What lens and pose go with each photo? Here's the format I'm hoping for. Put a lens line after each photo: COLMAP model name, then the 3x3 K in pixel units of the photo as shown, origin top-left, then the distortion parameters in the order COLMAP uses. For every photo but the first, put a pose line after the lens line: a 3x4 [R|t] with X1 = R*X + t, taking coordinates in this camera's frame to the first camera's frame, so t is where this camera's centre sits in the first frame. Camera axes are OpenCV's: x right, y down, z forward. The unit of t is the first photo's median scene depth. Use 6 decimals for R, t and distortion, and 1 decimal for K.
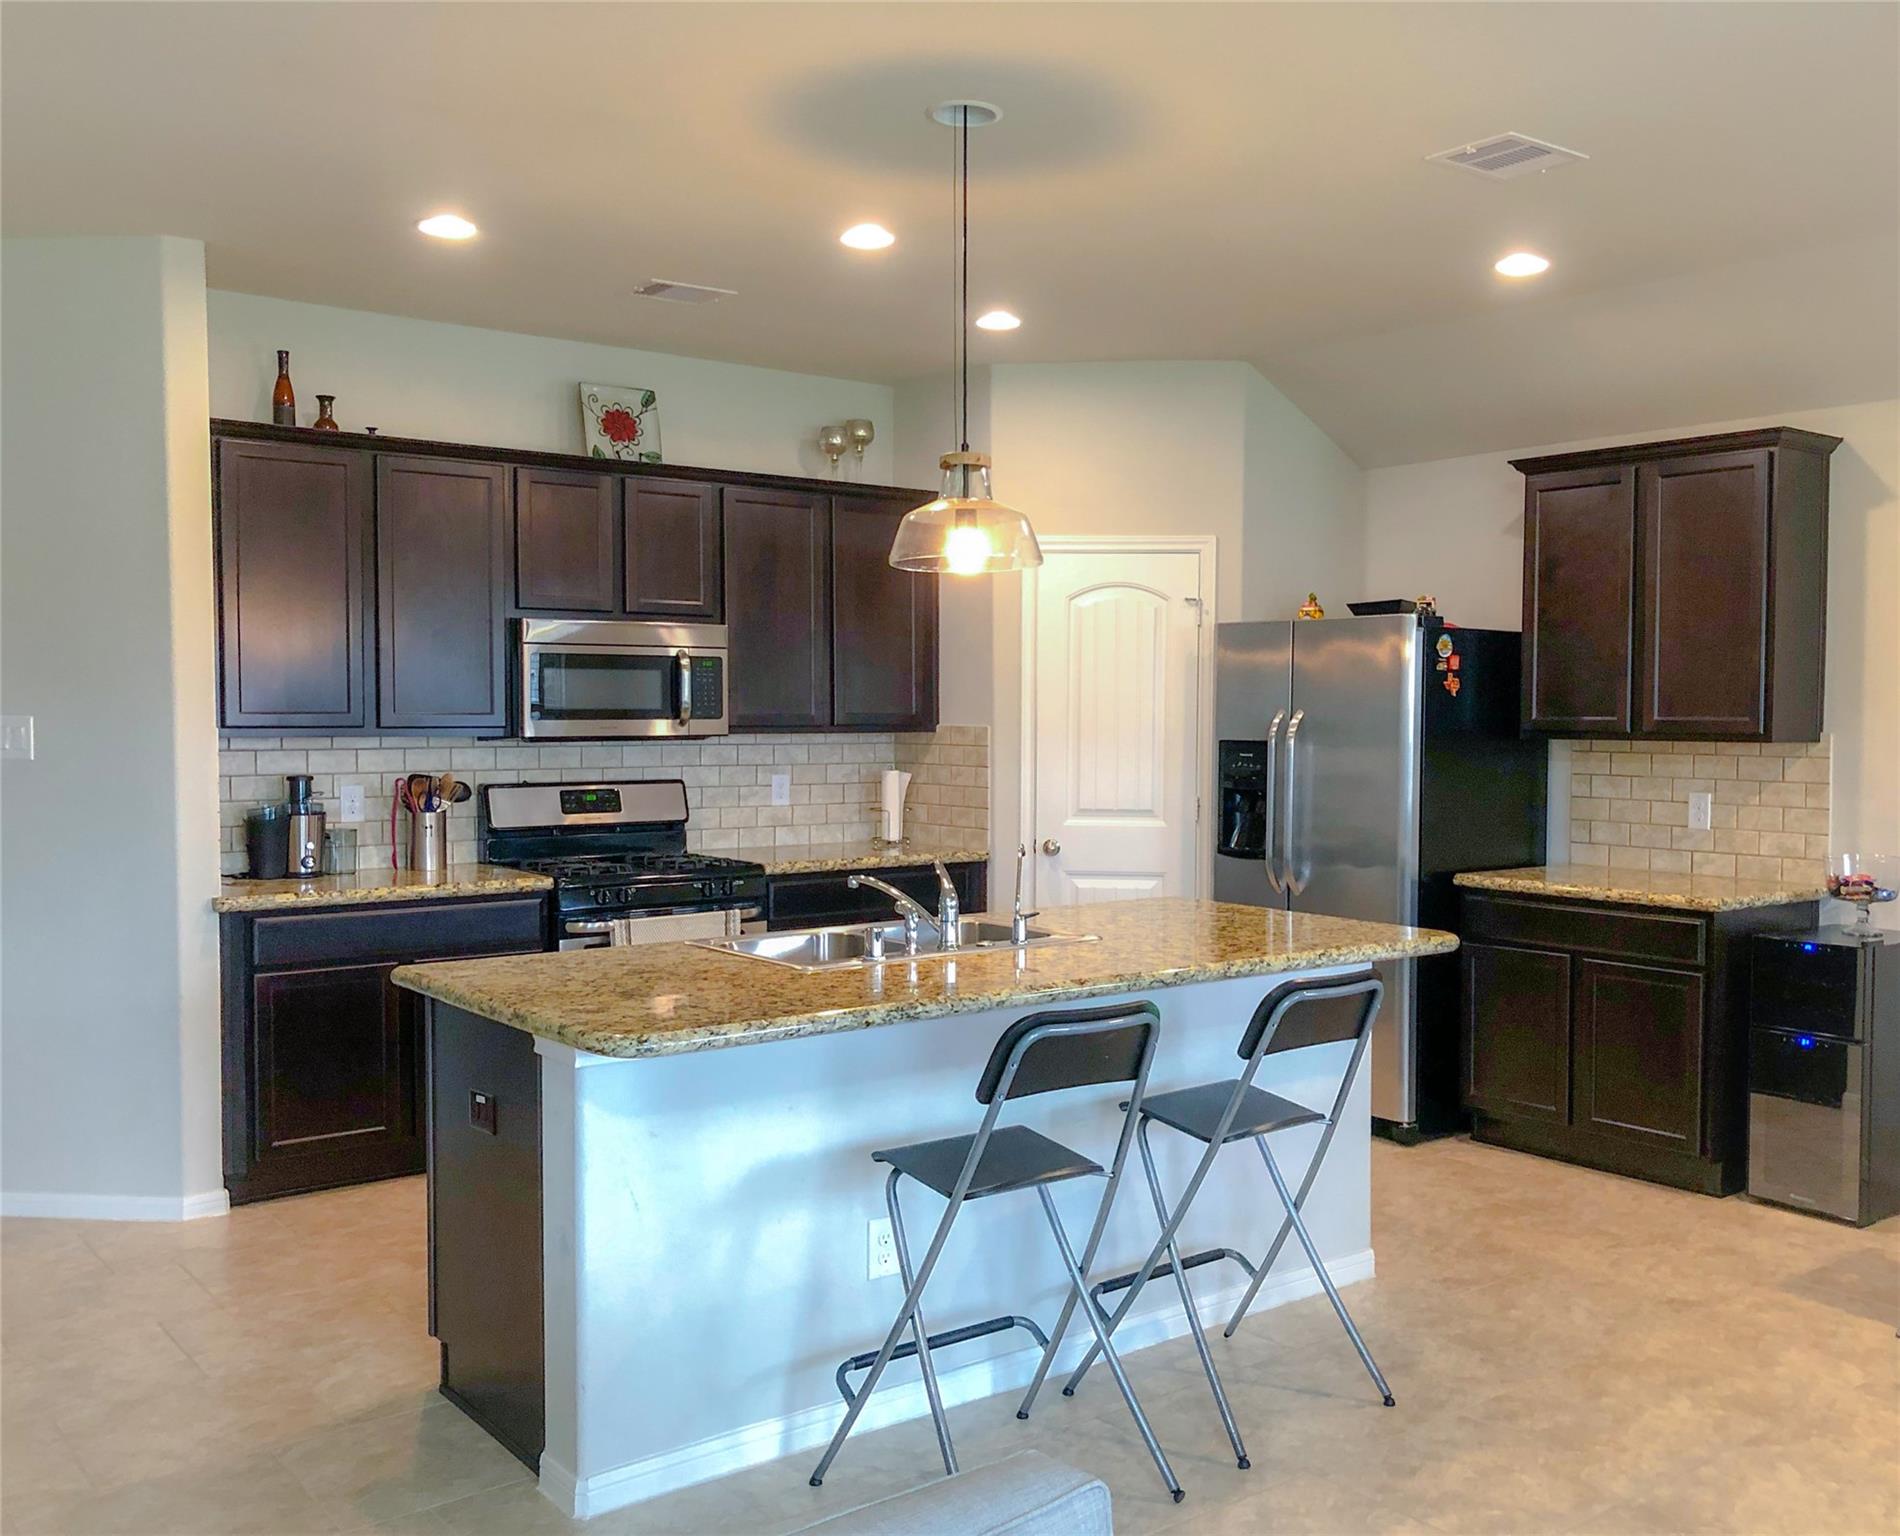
lens RADIAL K [[1737.3, 0, 952.7], [0, 1737.3, 811.0], [0, 0, 1]] dist [0.014970, -0.004397]
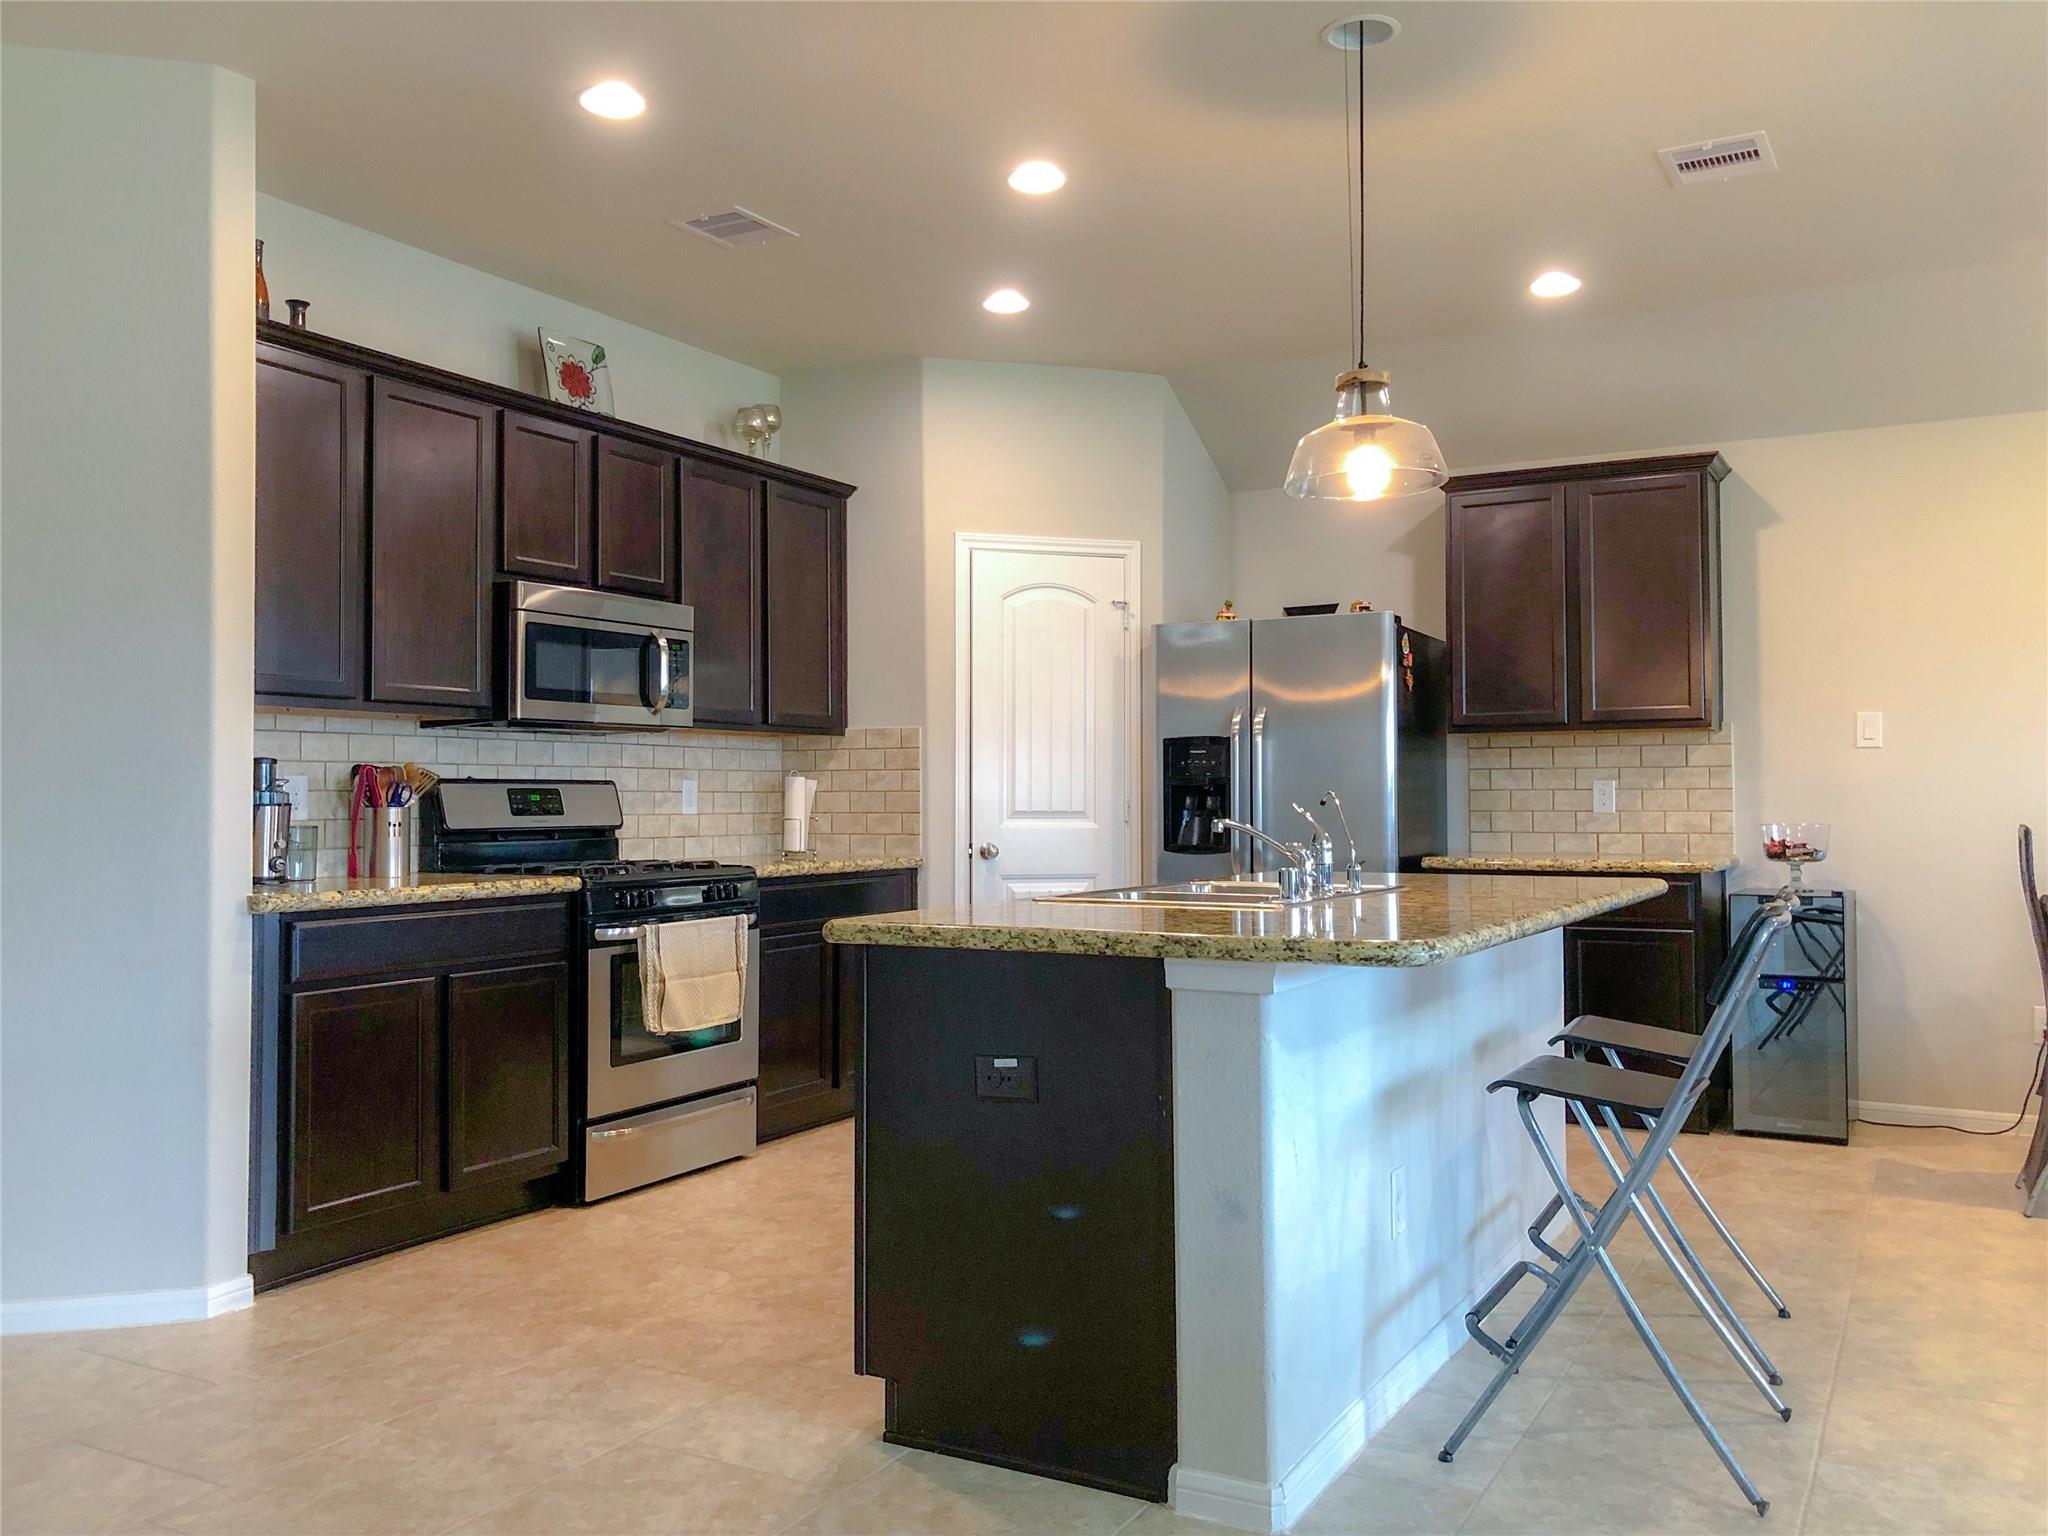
lens RADIAL K [[1699.2, 0, 1024.0], [0, 1699.2, 768.0], [0, 0, 1]] dist [0.011510, 0.011822]
pose [[0.928175, -0.000561, 0.372144, -0.316248], [0.027131, 0.997440, -0.066164, 0.043044], [-0.371154, 0.071509, 0.925814, 0.125031]]
